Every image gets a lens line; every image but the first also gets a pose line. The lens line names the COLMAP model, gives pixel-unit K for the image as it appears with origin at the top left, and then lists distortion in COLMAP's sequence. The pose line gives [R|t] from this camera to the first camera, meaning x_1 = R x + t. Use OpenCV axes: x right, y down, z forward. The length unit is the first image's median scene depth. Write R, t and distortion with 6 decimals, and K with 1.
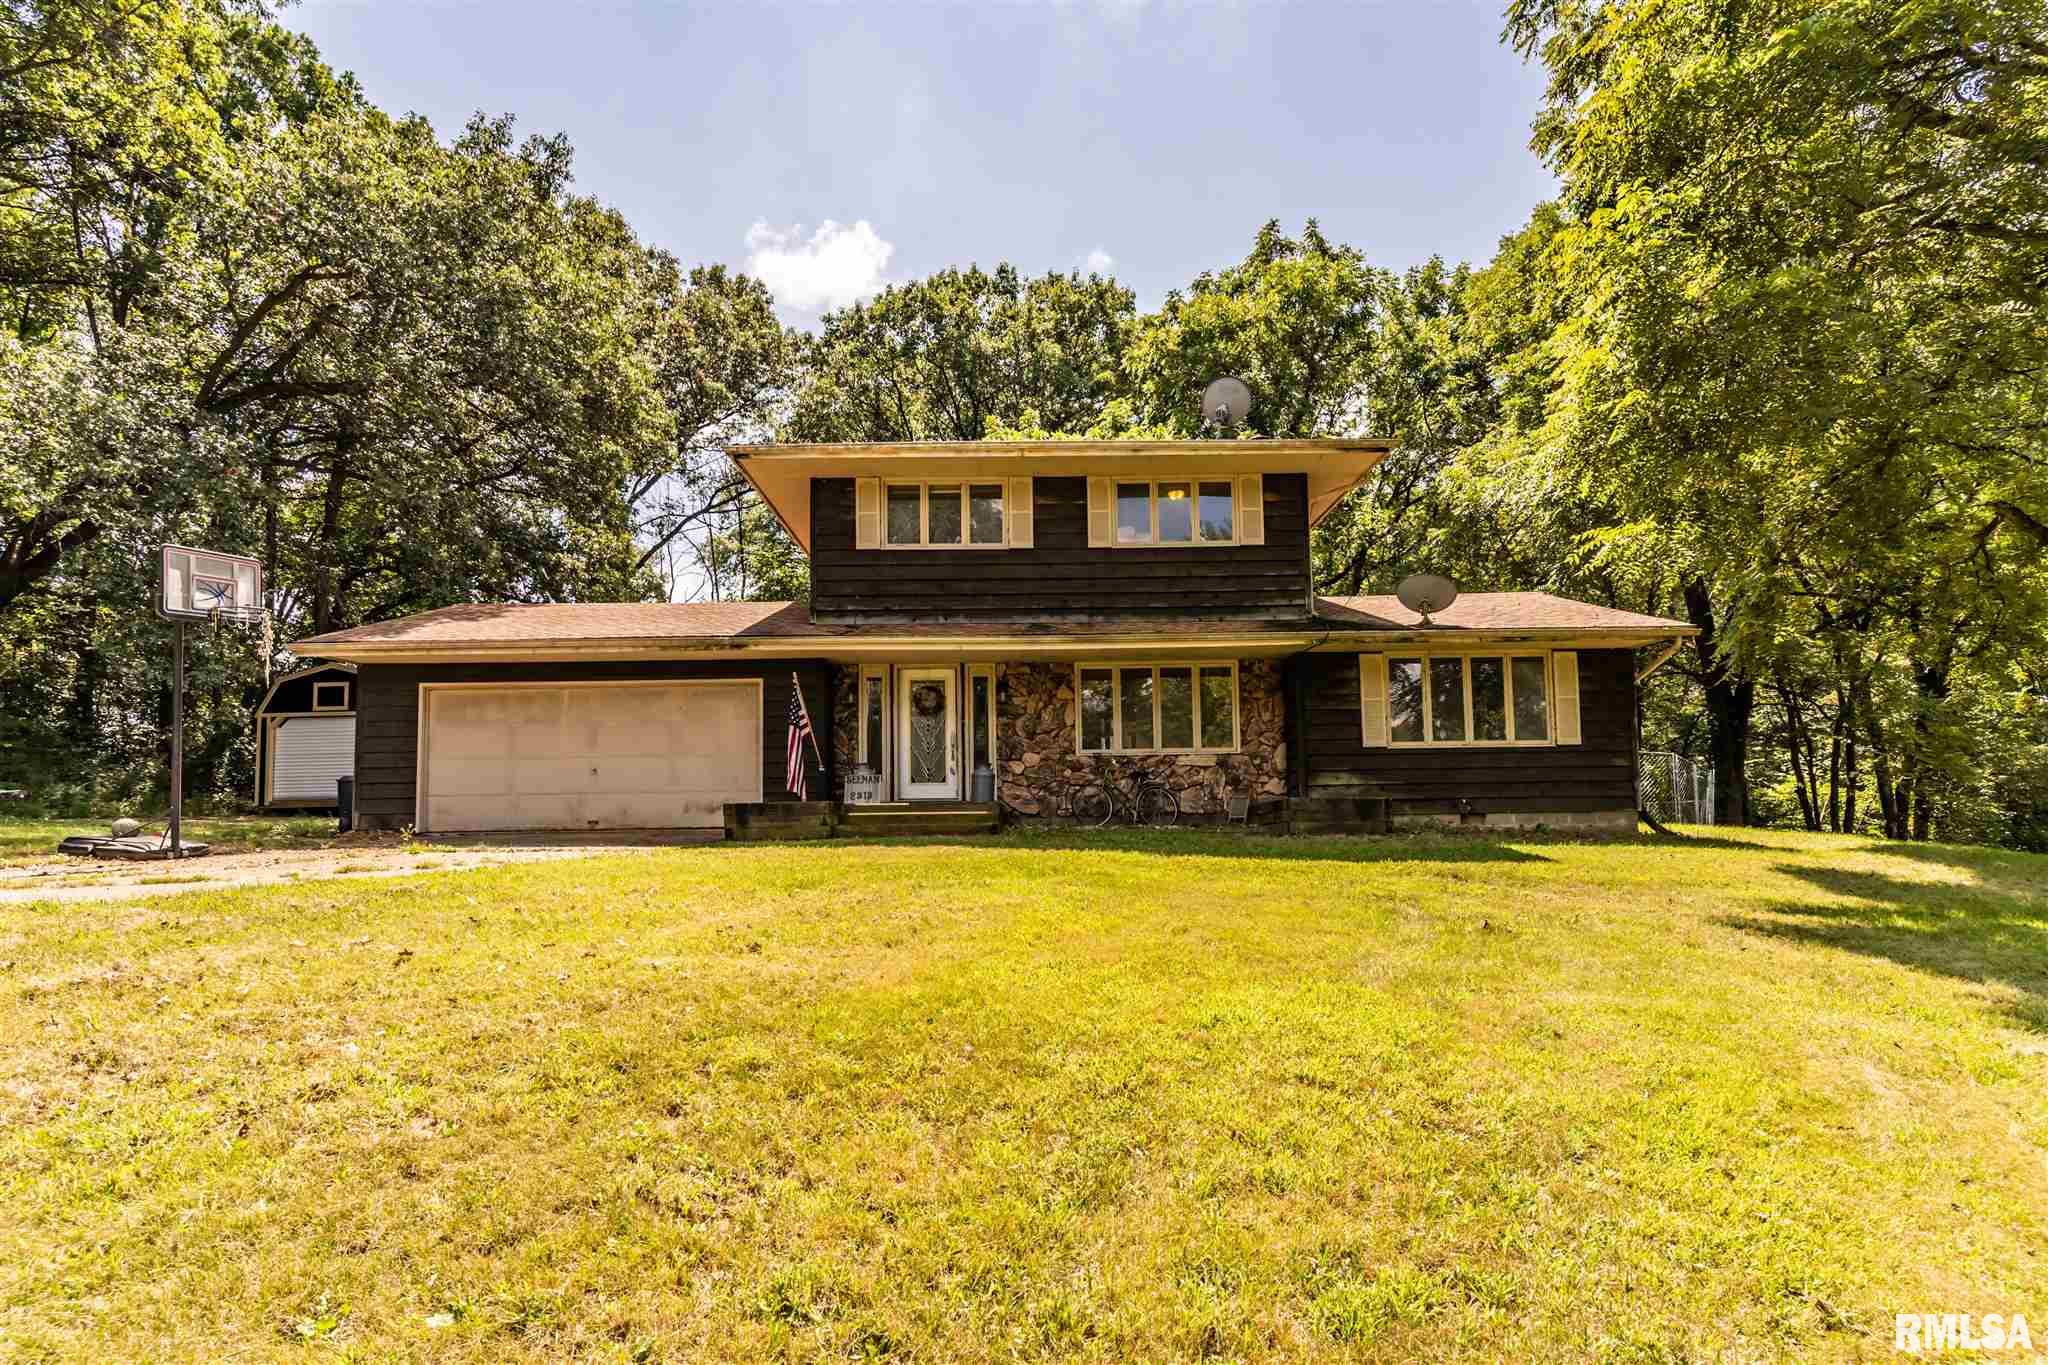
lens RADIAL K [[985.0, 0, 1036.9], [0, 985.0, 665.7], [0, 0, 1]] dist [-0.001454, -0.000371]
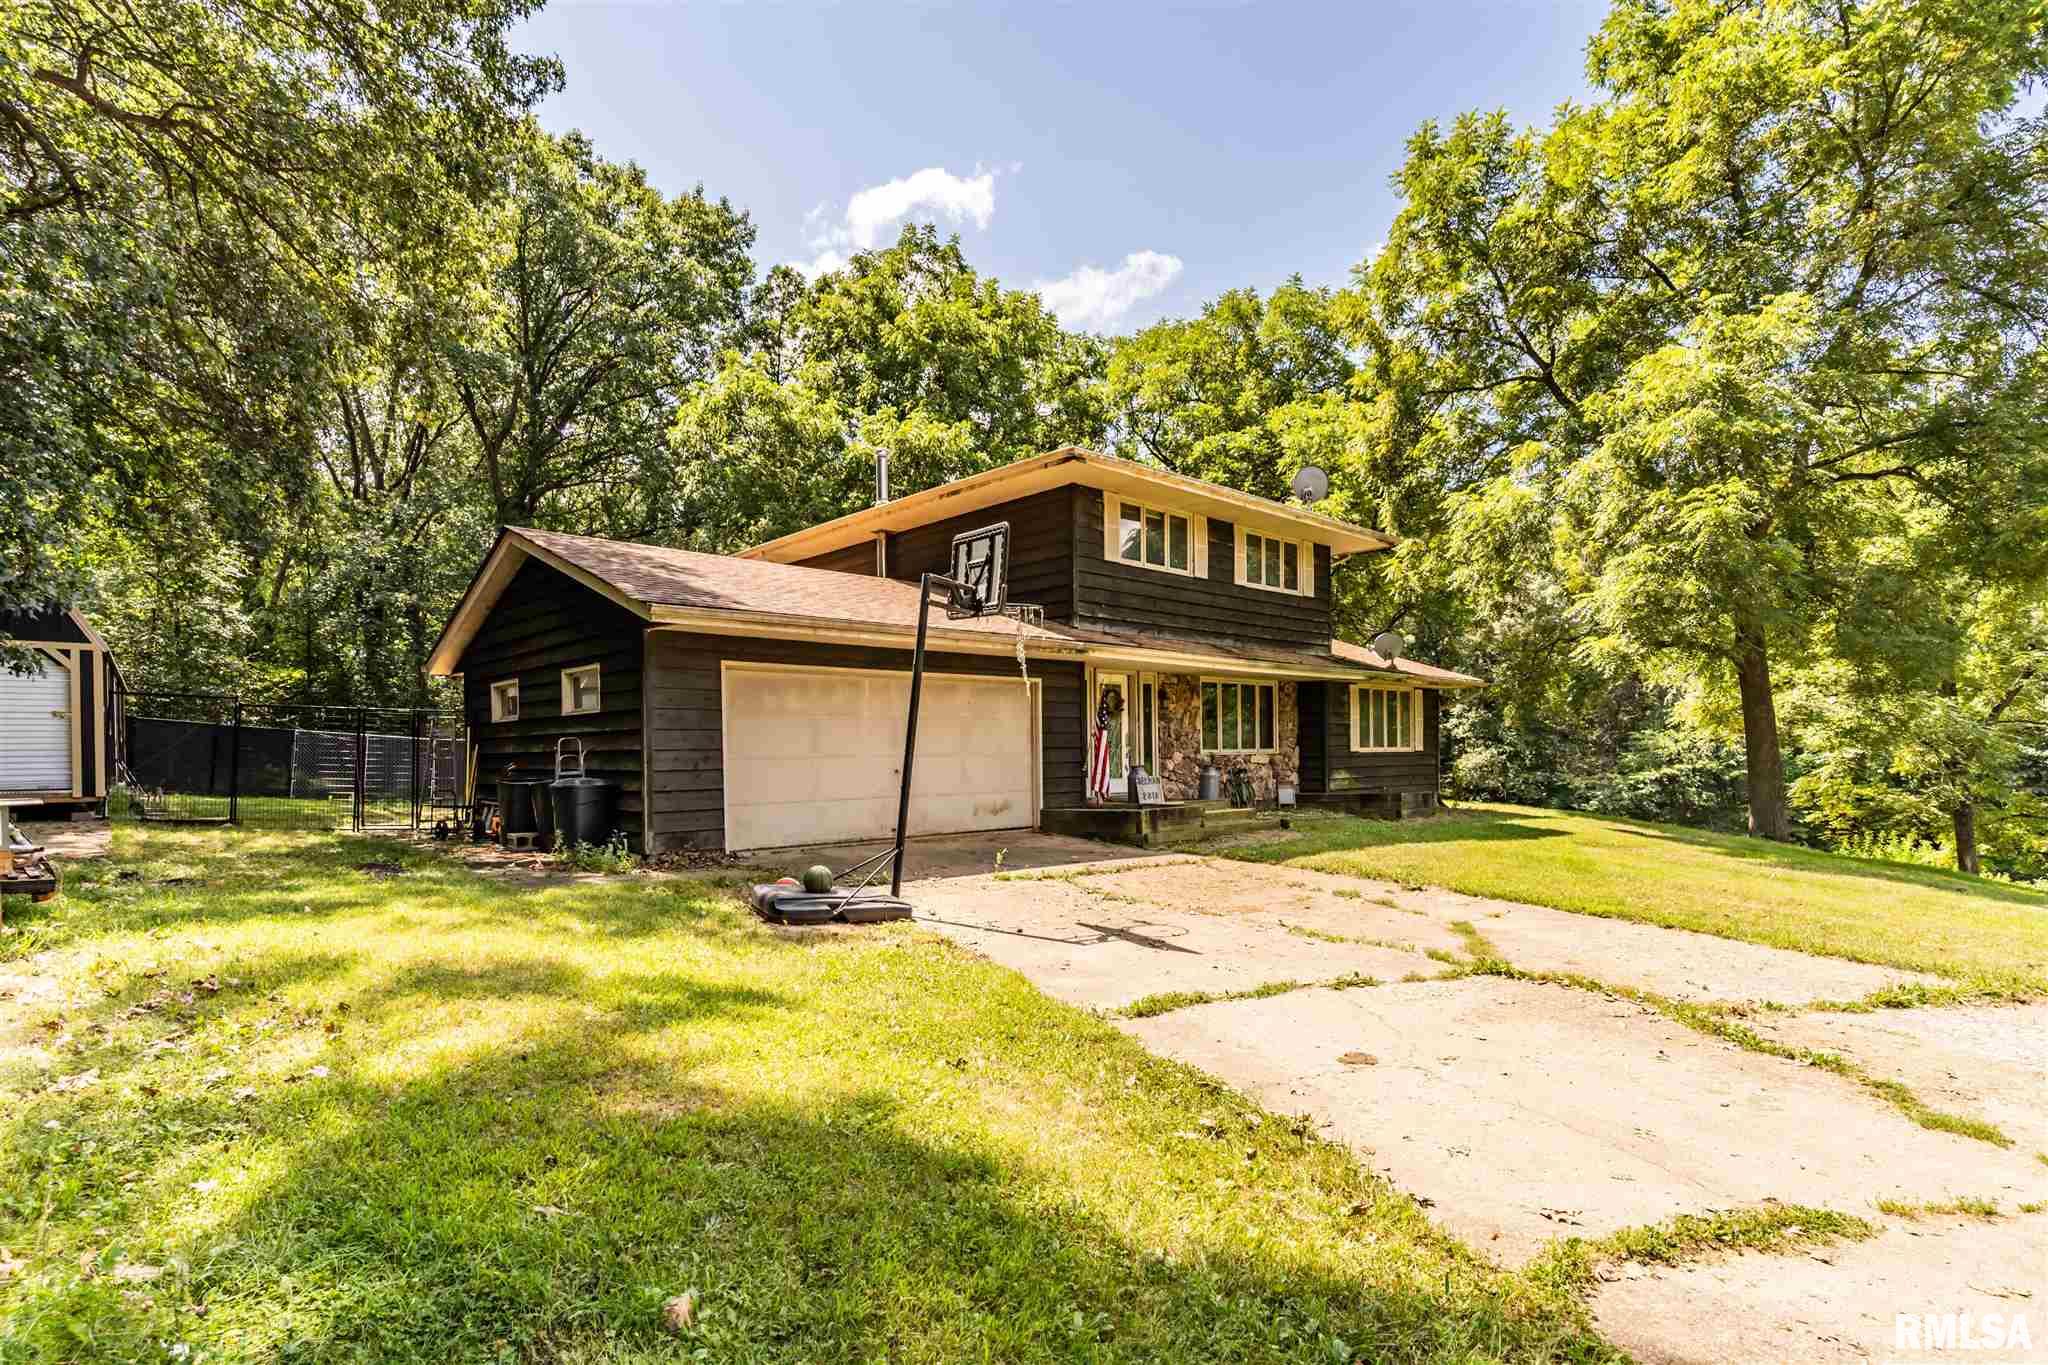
lens RADIAL K [[985.0, 0, 1036.9], [0, 985.0, 665.7], [0, 0, 1]] dist [-0.001454, -0.000371]
pose [[0.746664, 0.066507, 0.661869, -0.915645], [-0.107870, 0.993926, 0.021817, -0.021039], [-0.656397, -0.087686, 0.749302, 0.245871]]
